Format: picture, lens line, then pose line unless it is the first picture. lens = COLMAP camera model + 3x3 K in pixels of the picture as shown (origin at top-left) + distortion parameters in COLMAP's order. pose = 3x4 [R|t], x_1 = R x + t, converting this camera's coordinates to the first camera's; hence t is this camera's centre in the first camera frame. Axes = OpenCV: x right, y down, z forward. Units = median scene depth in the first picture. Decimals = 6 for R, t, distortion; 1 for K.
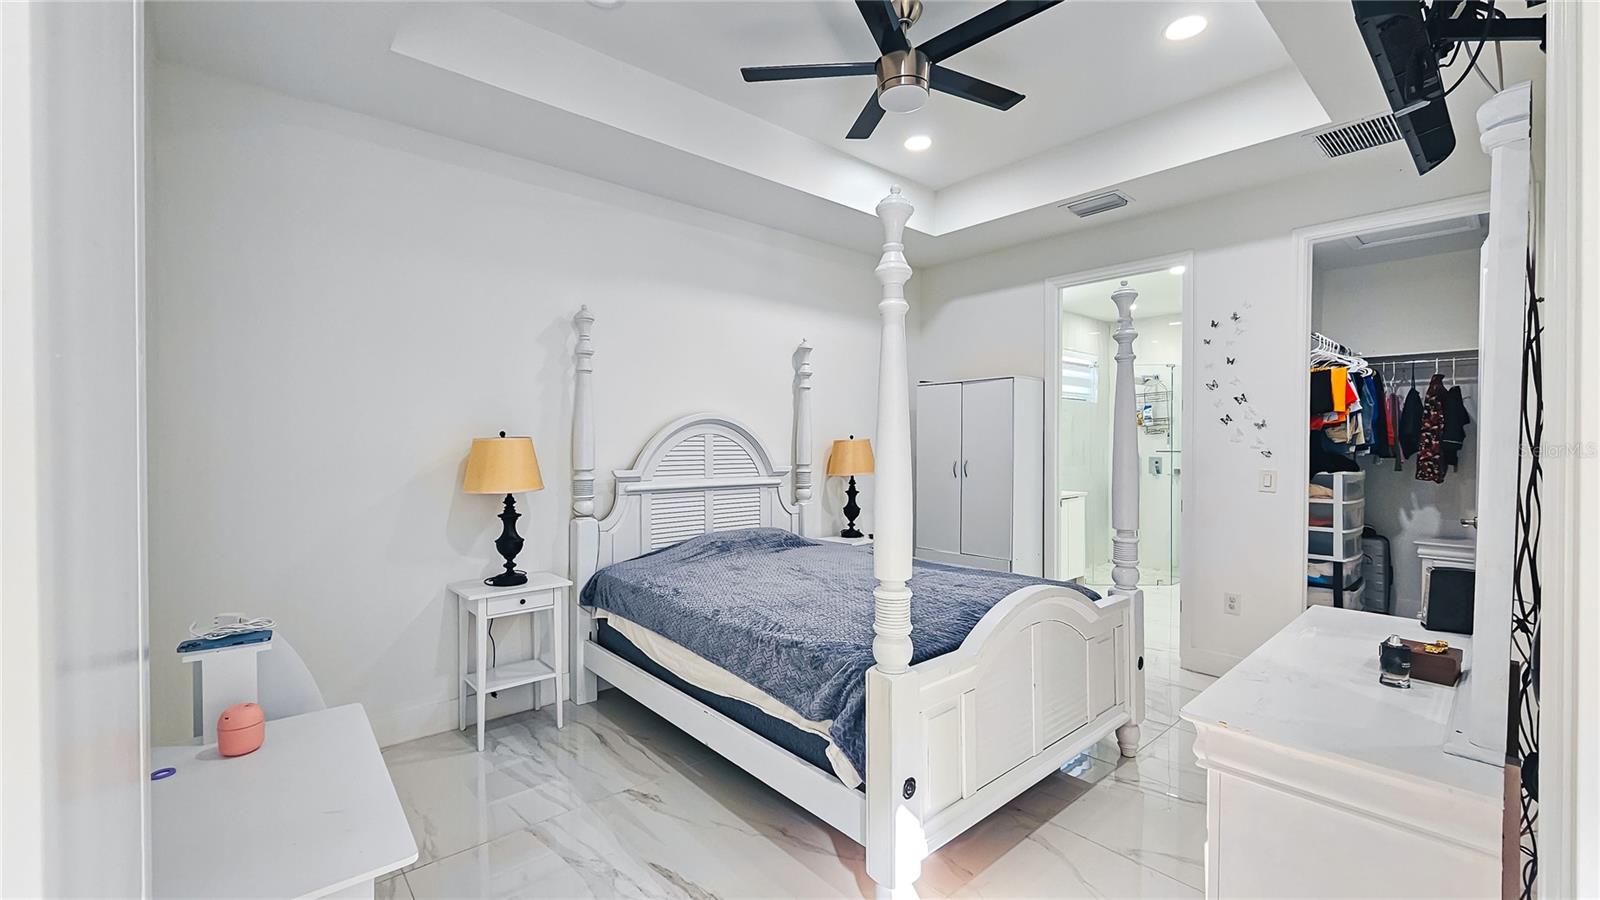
lens RADIAL K [[655.3, 0, 804.8], [0, 655.3, 448.7], [0, 0, 1]] dist [-0.000063, -0.000336]
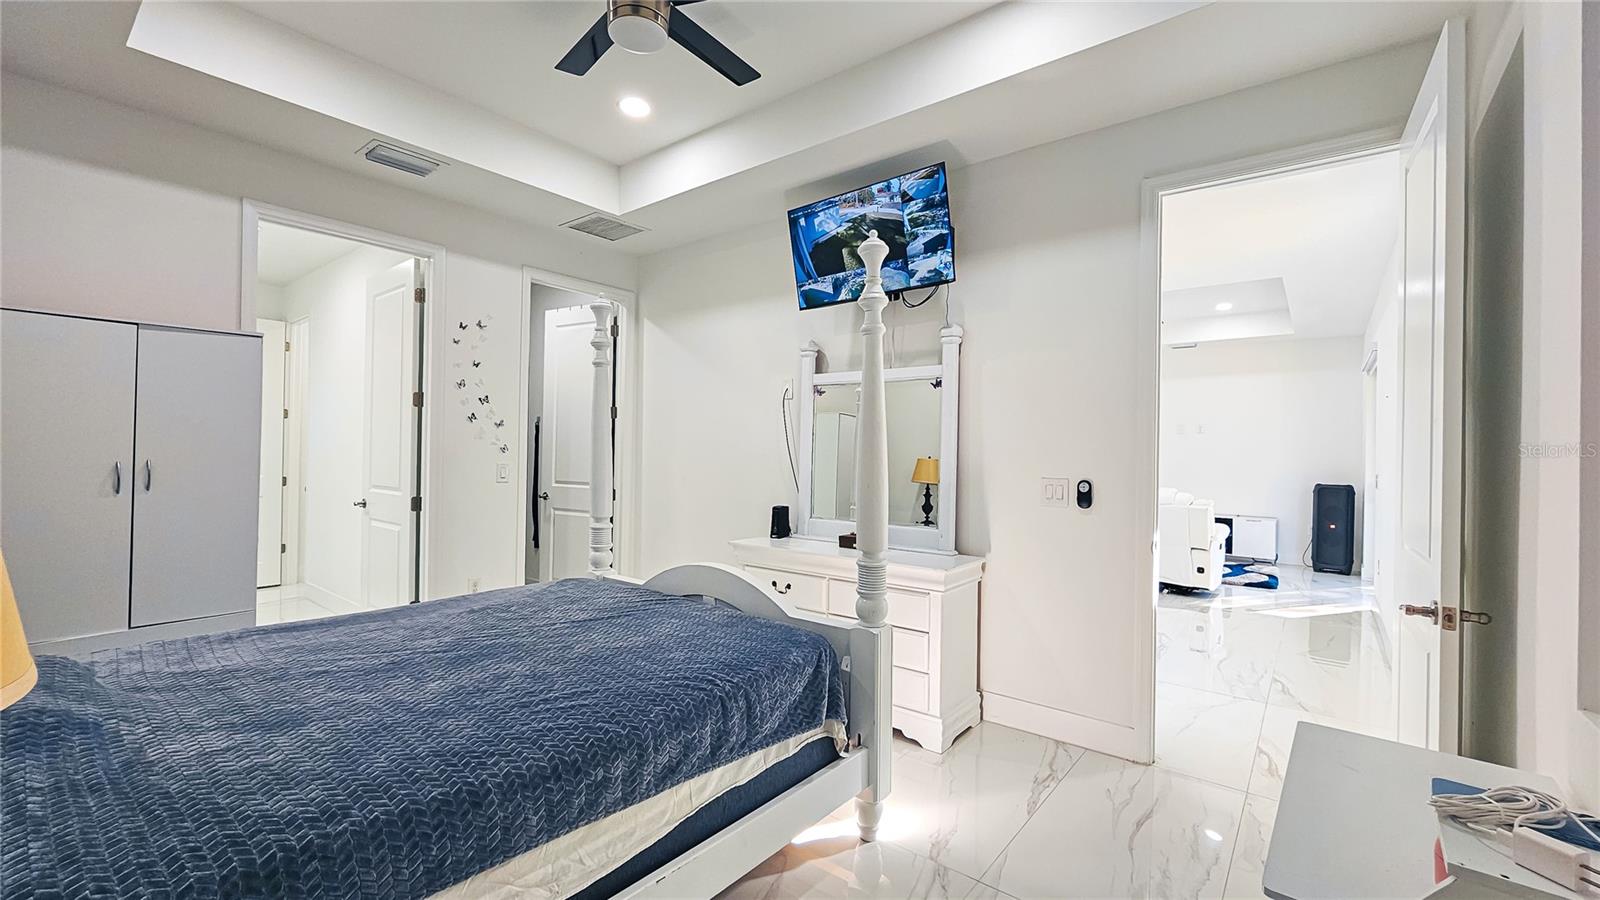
lens RADIAL K [[655.3, 0, 804.8], [0, 655.3, 448.7], [0, 0, 1]] dist [-0.000063, -0.000336]
pose [[-0.169952, -0.009469, 0.985407, -0.483618], [-0.023395, 0.999711, 0.005571, -0.010723], [-0.985175, -0.022107, -0.170124, 0.596036]]
